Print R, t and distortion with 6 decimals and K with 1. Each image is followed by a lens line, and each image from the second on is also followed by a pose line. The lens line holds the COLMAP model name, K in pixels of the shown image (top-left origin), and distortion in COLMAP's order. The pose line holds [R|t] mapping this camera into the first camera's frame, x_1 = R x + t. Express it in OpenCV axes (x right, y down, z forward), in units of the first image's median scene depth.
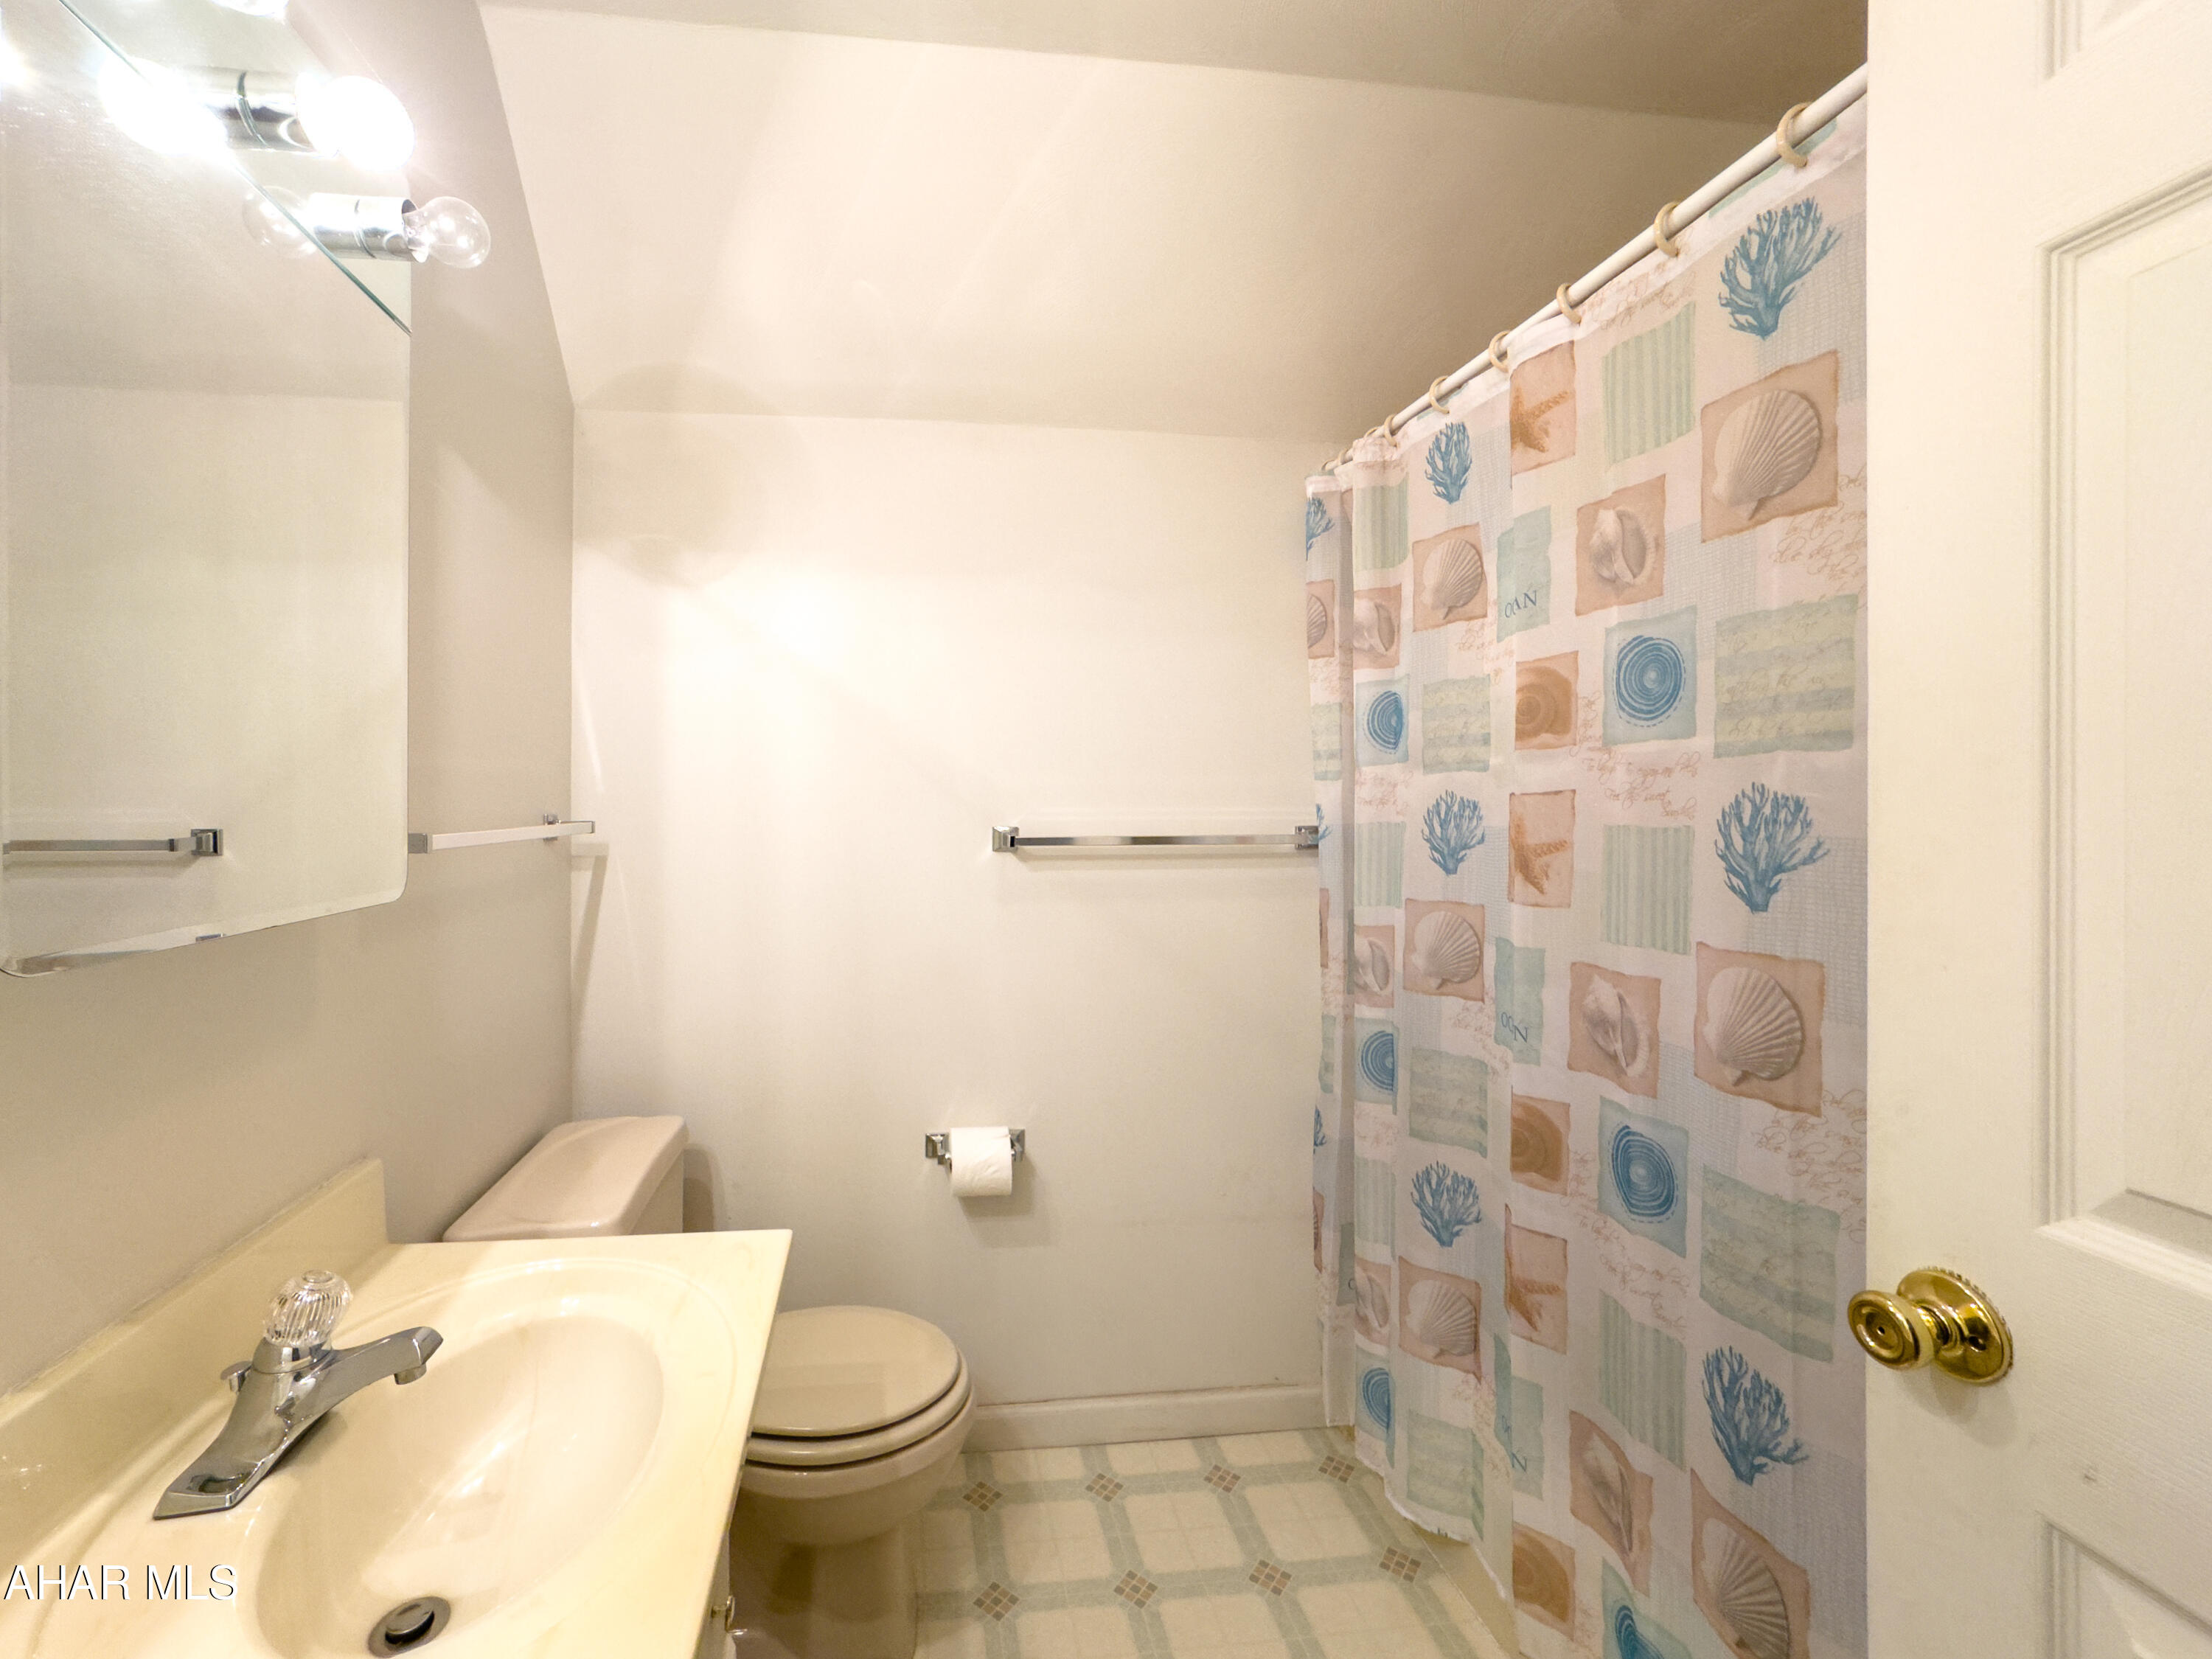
lens RADIAL K [[952.0, 0, 1056.5], [0, 952.0, 809.9], [0, 0, 1]] dist [-0.034553, 0.013848]
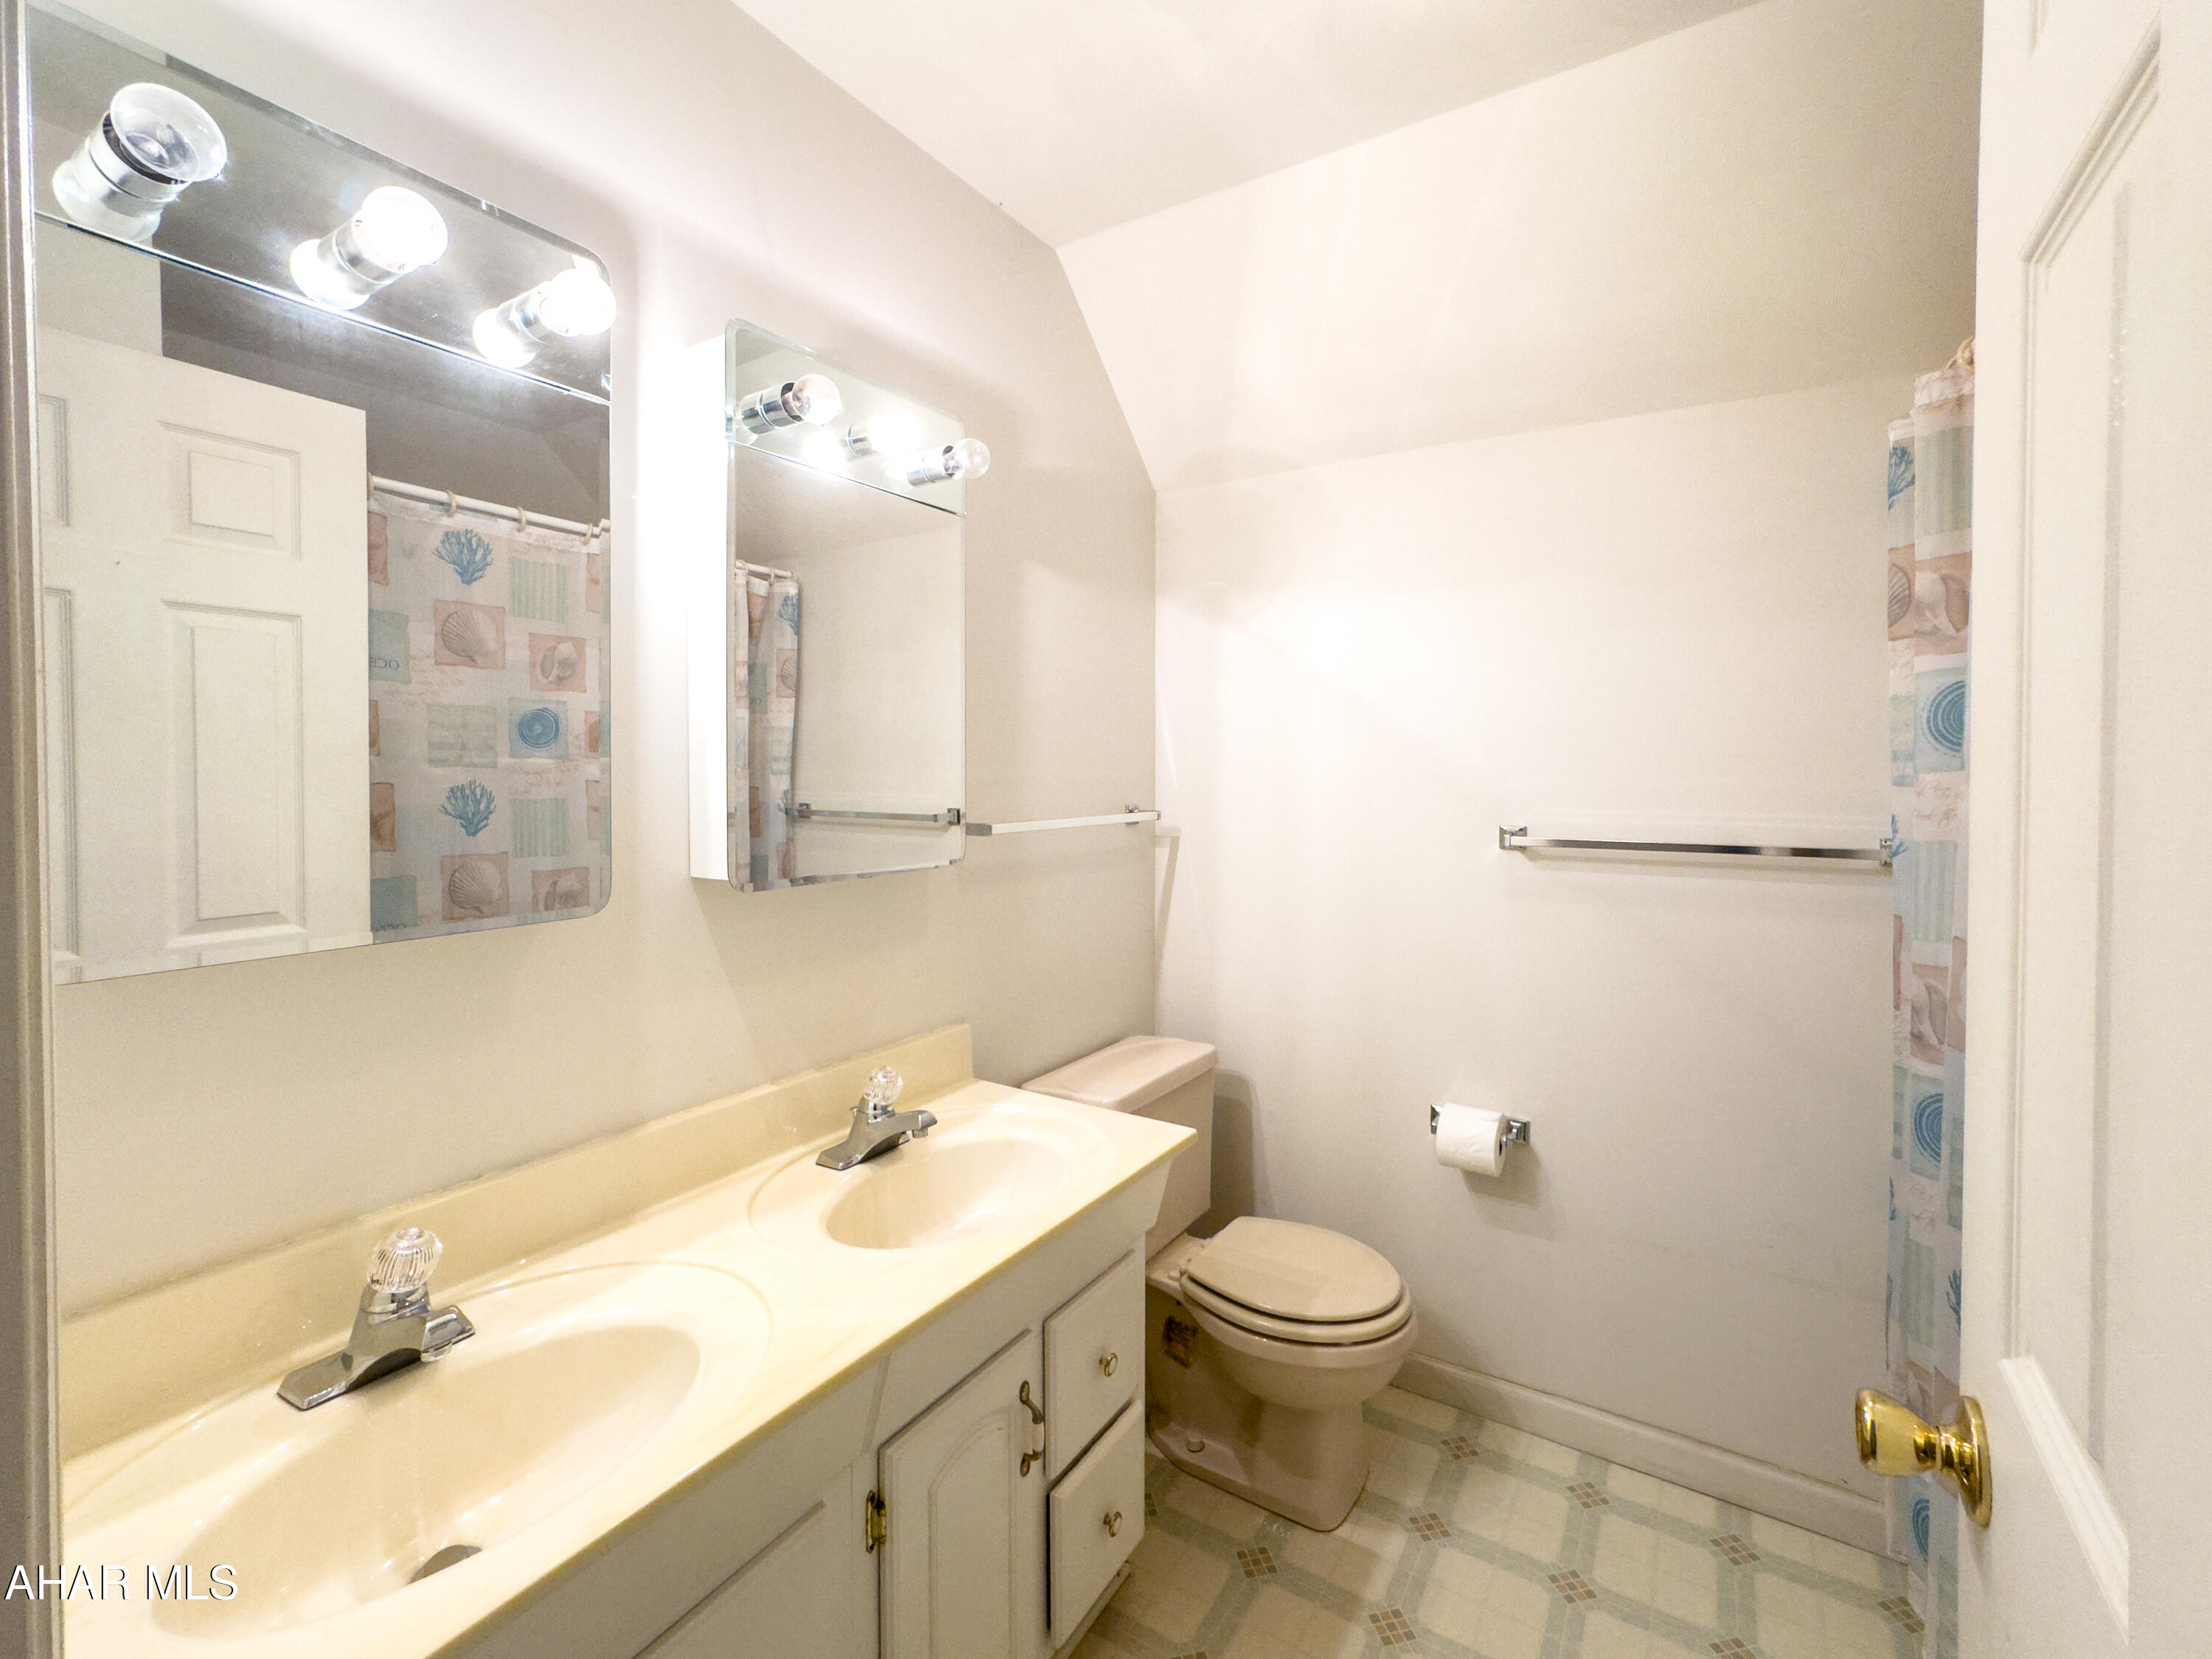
lens RADIAL K [[900.0, 0, 1103.0], [0, 900.0, 817.9], [0, 0, 1]] dist [-0.032878, 0.012722]
pose [[0.794480, 0.033866, -0.606346, 0.214577], [-0.015621, 0.999253, 0.035344, -0.022088], [0.607090, -0.018609, 0.794415, -0.046252]]
